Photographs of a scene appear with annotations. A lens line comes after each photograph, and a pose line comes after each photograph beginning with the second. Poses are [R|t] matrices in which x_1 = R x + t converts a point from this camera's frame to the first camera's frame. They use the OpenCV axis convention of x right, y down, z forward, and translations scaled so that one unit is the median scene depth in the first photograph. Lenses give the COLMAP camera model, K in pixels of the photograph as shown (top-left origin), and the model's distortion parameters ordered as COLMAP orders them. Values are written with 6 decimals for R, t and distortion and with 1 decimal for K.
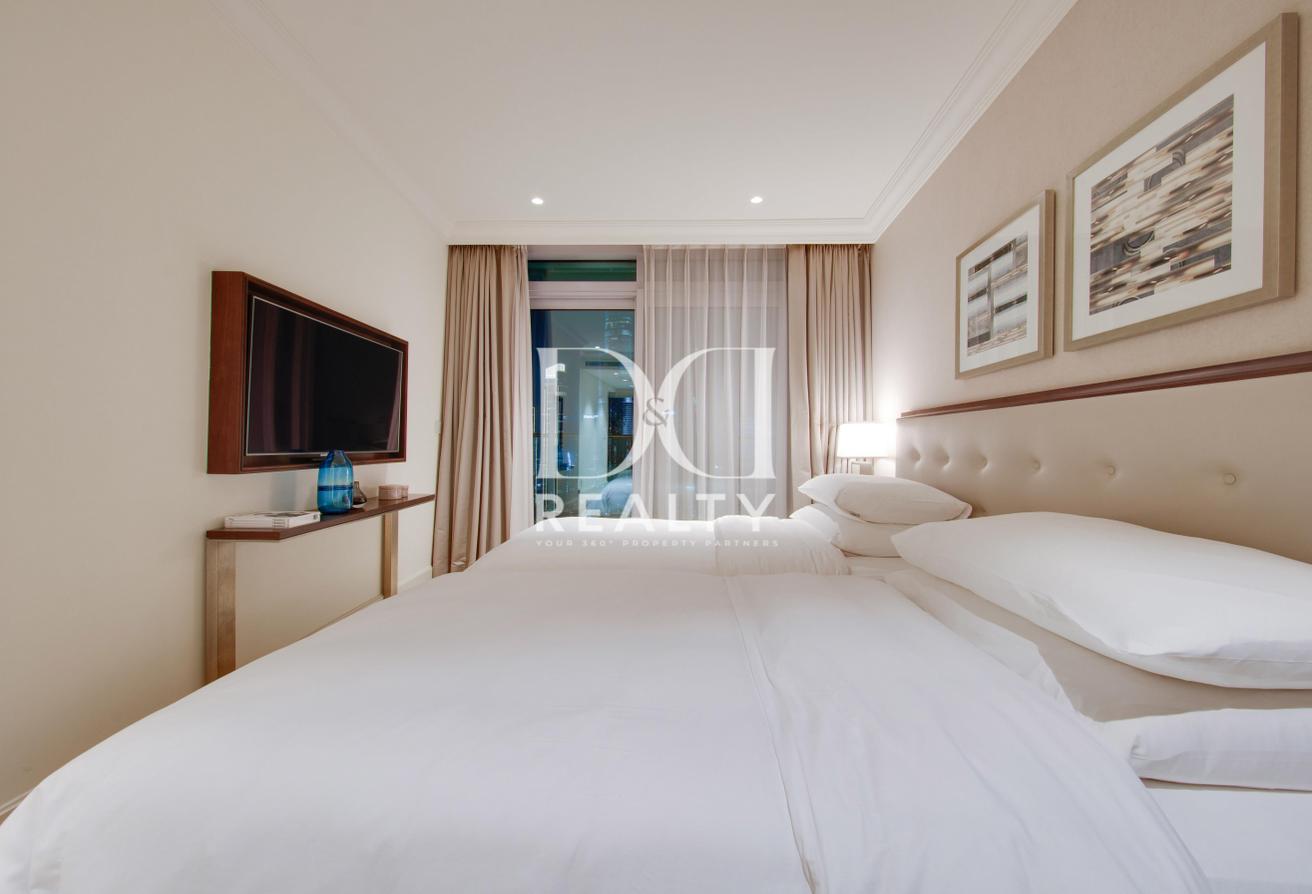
lens RADIAL K [[509.0, 0, 657.6], [0, 509.0, 442.9], [0, 0, 1]] dist [0.011203, -0.006296]
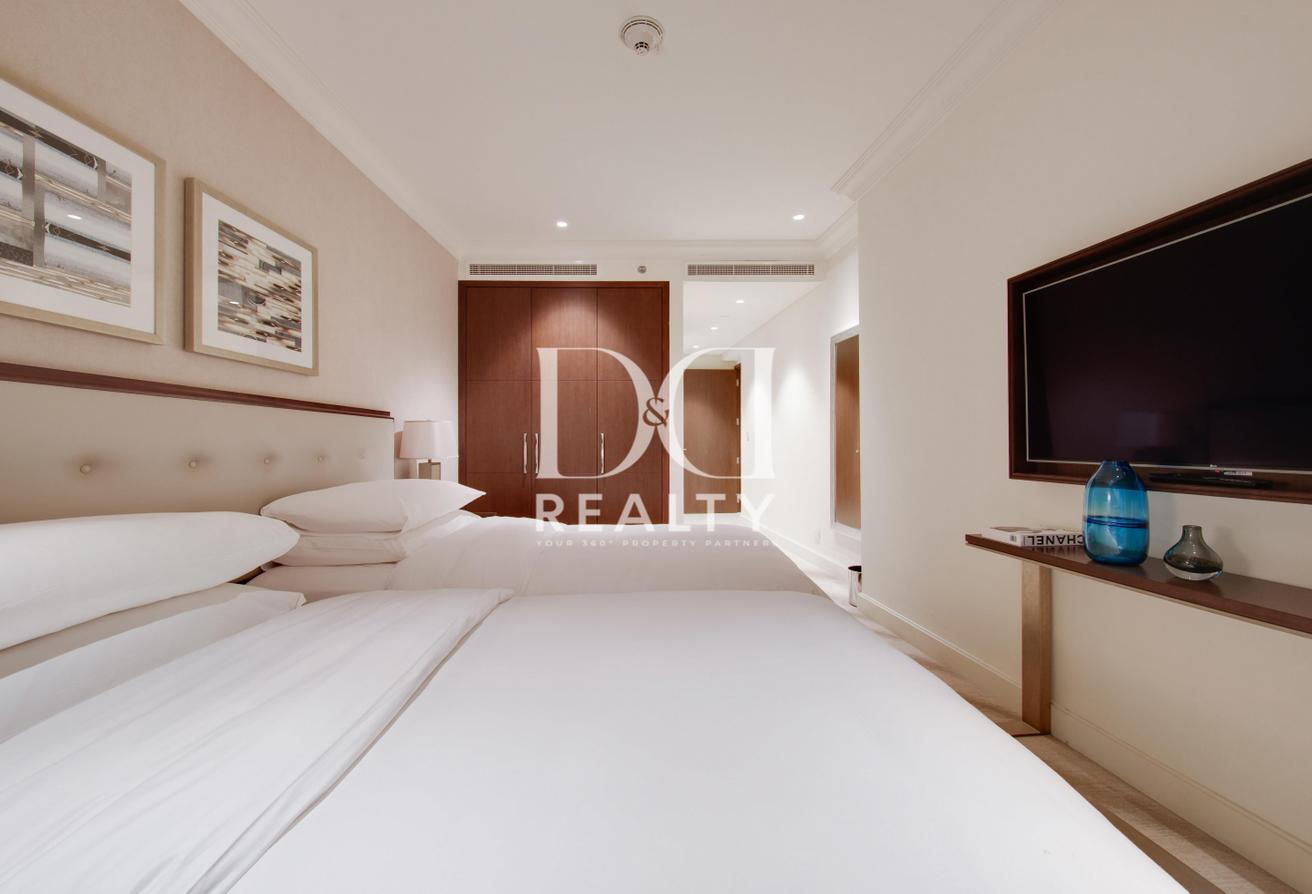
lens RADIAL K [[509.0, 0, 657.6], [0, 509.0, 442.9], [0, 0, 1]] dist [0.011203, -0.006296]
pose [[-0.994816, -0.008736, -0.101318, -0.021466], [-0.008411, 0.999958, -0.003634, -0.000212], [0.101345, -0.002763, -0.994847, 2.250842]]
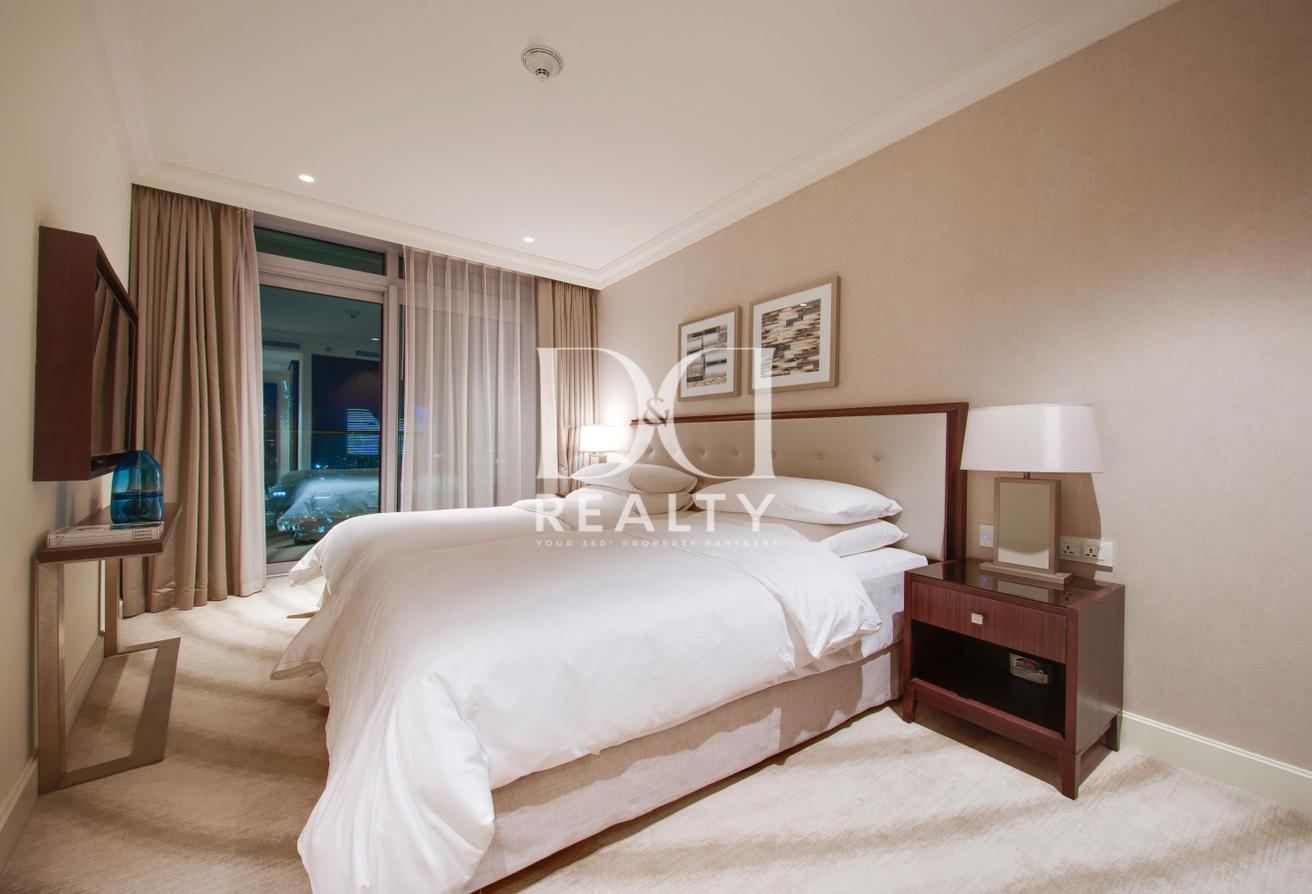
lens RADIAL K [[509.0, 0, 657.6], [0, 509.0, 442.9], [0, 0, 1]] dist [0.011203, -0.006296]
pose [[0.760175, -0.001311, 0.649717, -0.758212], [-0.004702, 0.999961, 0.007519, -0.009644], [-0.649701, -0.008770, 0.760139, -0.252987]]
